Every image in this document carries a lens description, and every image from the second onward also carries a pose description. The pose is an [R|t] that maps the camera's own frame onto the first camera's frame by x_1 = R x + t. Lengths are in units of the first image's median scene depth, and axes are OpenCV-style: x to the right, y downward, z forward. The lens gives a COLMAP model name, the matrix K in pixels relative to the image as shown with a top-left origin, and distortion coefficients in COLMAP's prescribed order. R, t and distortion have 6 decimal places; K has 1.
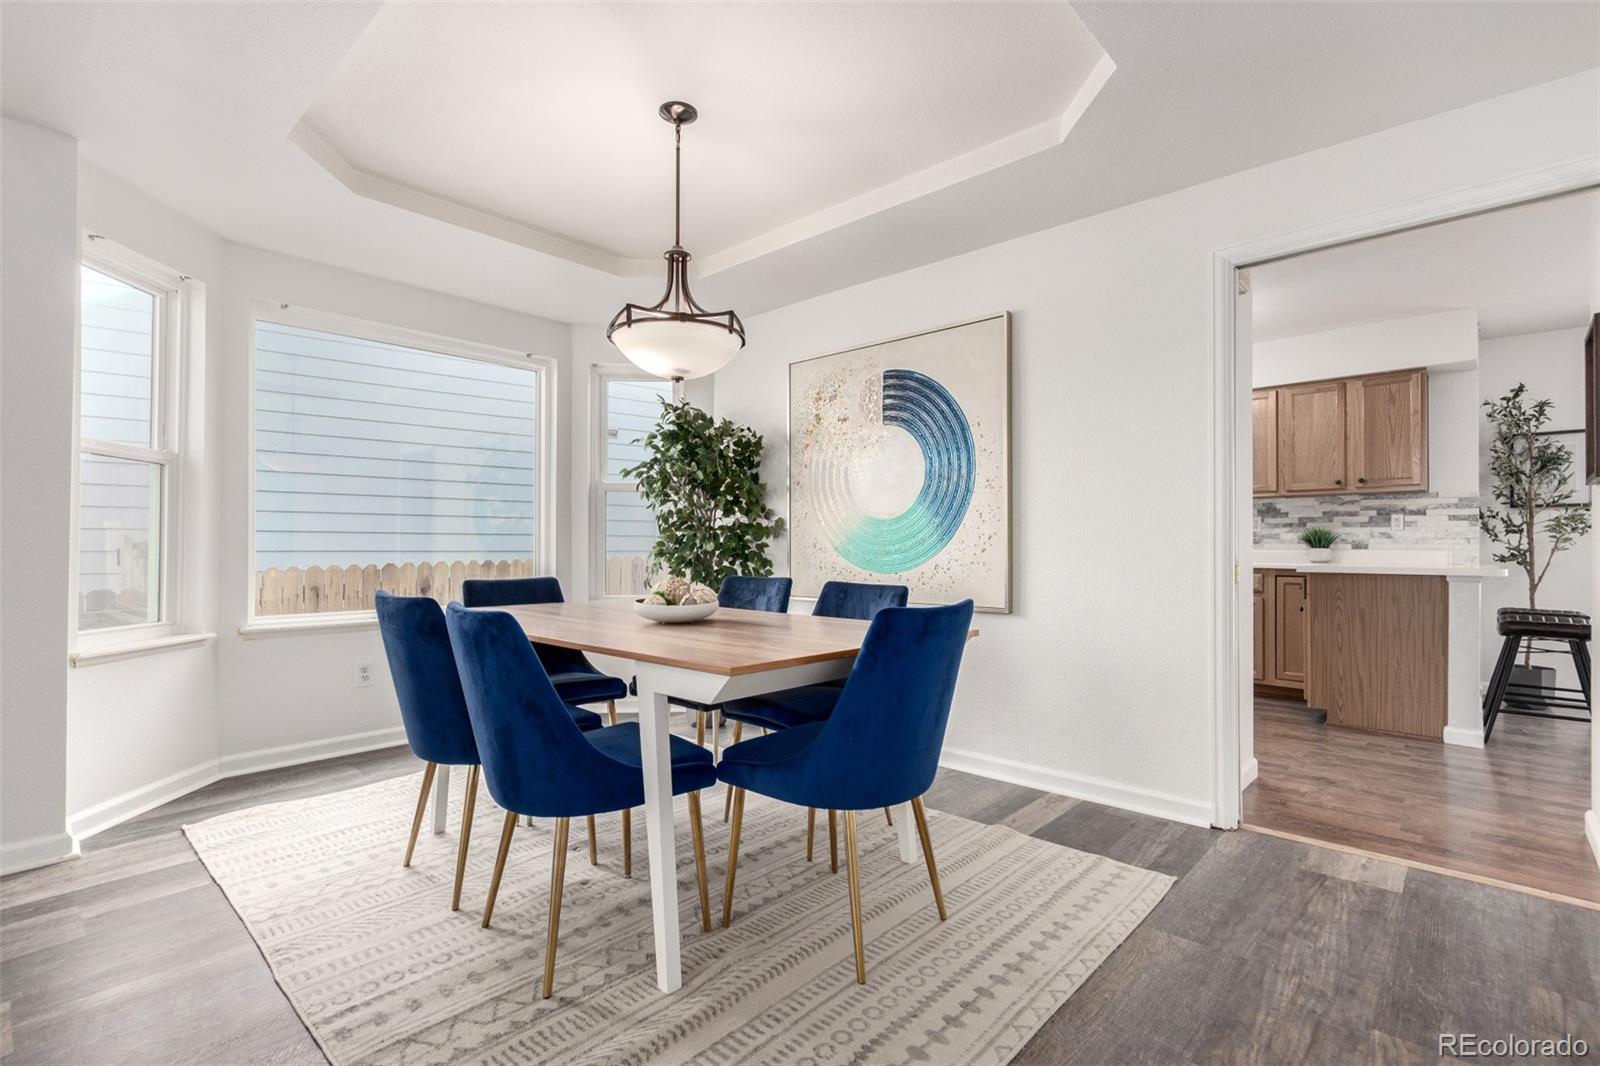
lens RADIAL K [[740.8, 0, 801.5], [0, 740.8, 542.6], [0, 0, 1]] dist [-0.000970, 0.001609]
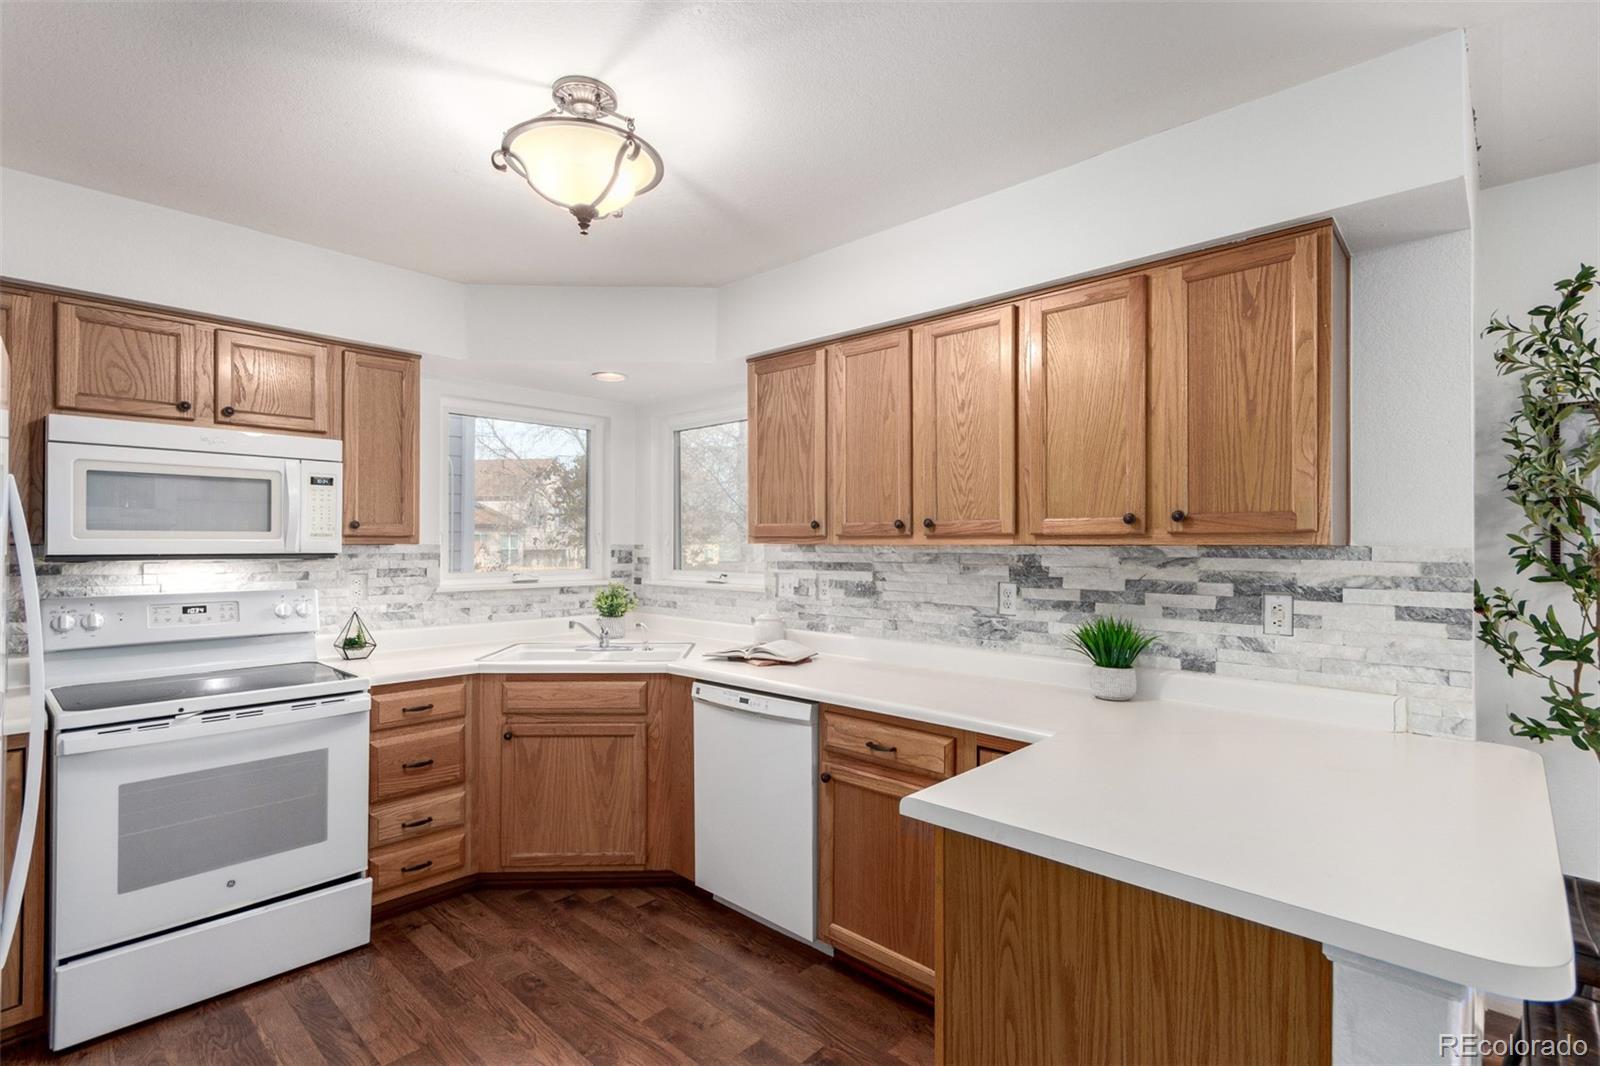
lens RADIAL K [[740.8, 0, 810.0], [0, 740.8, 541.3], [0, 0, 1]] dist [-0.000970, 0.001609]
pose [[0.999987, 0.000984, -0.005071, 0.554083], [-0.000968, 0.999994, 0.003235, -0.071103], [0.005074, -0.003230, 0.999982, 0.594553]]
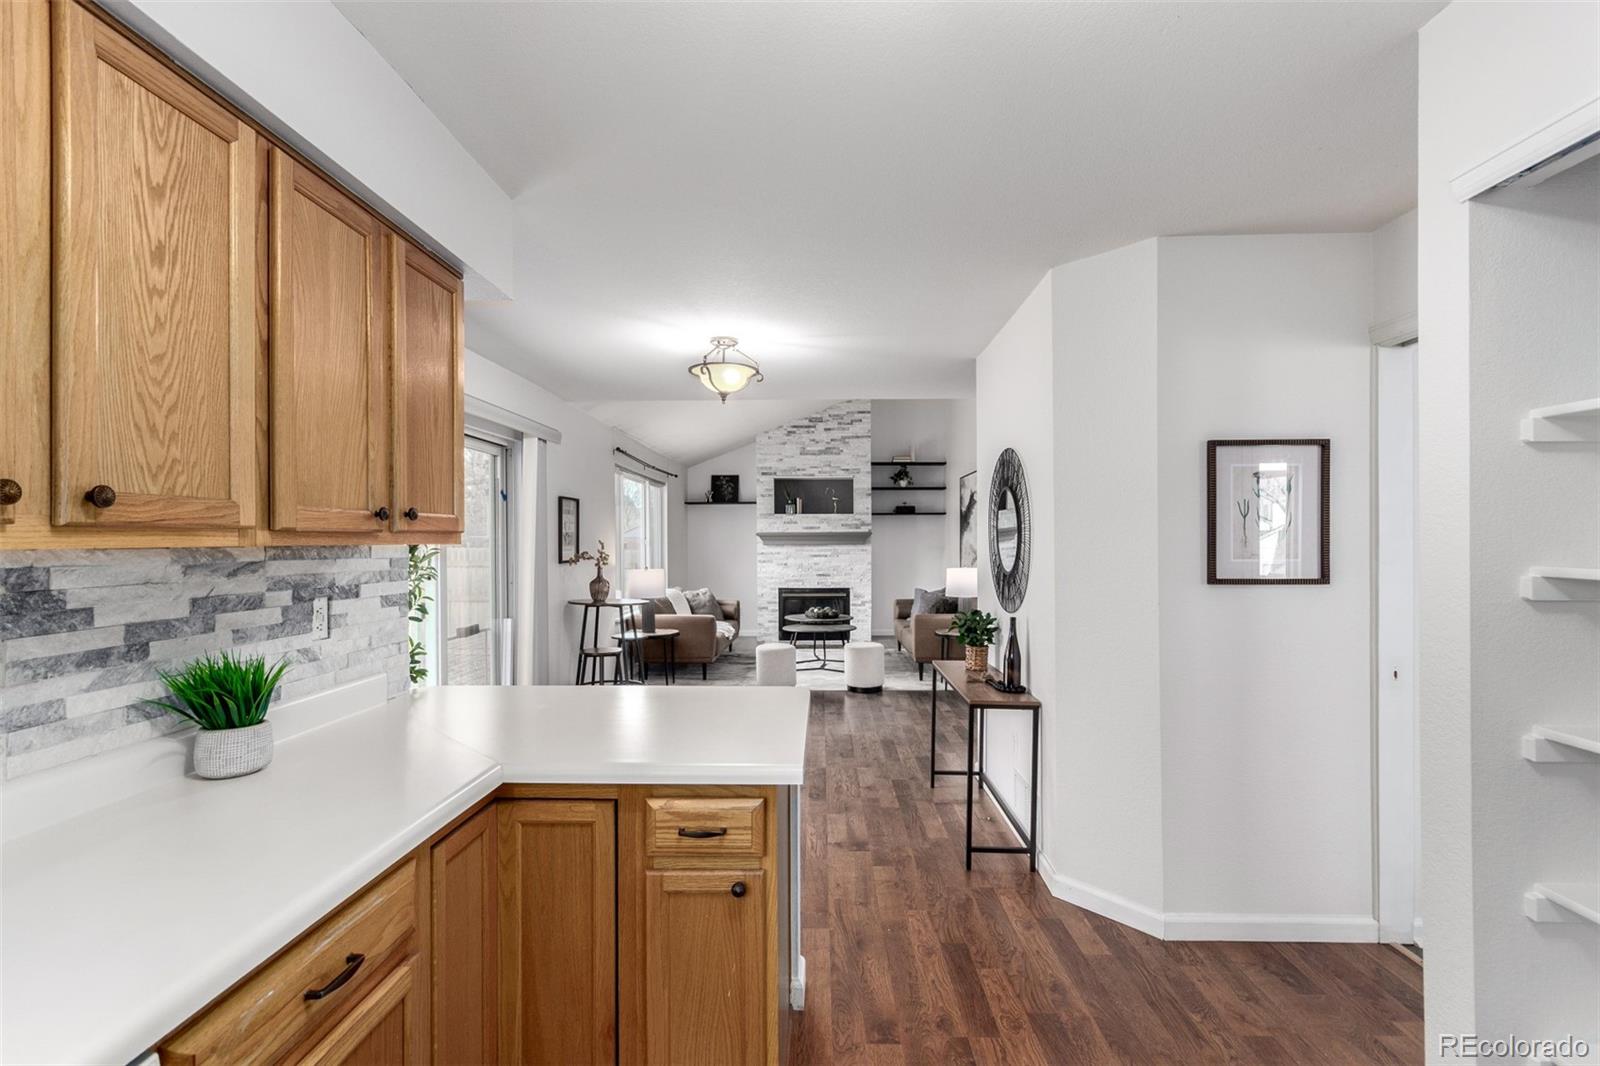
lens RADIAL K [[740.8, 0, 796.8], [0, 740.8, 539.8], [0, 0, 1]] dist [-0.000970, 0.001609]
pose [[-0.643668, 0.002644, 0.765300, 0.347080], [-0.002349, 0.999983, -0.005430, -0.068921], [-0.765301, -0.005293, -0.643651, 1.079421]]
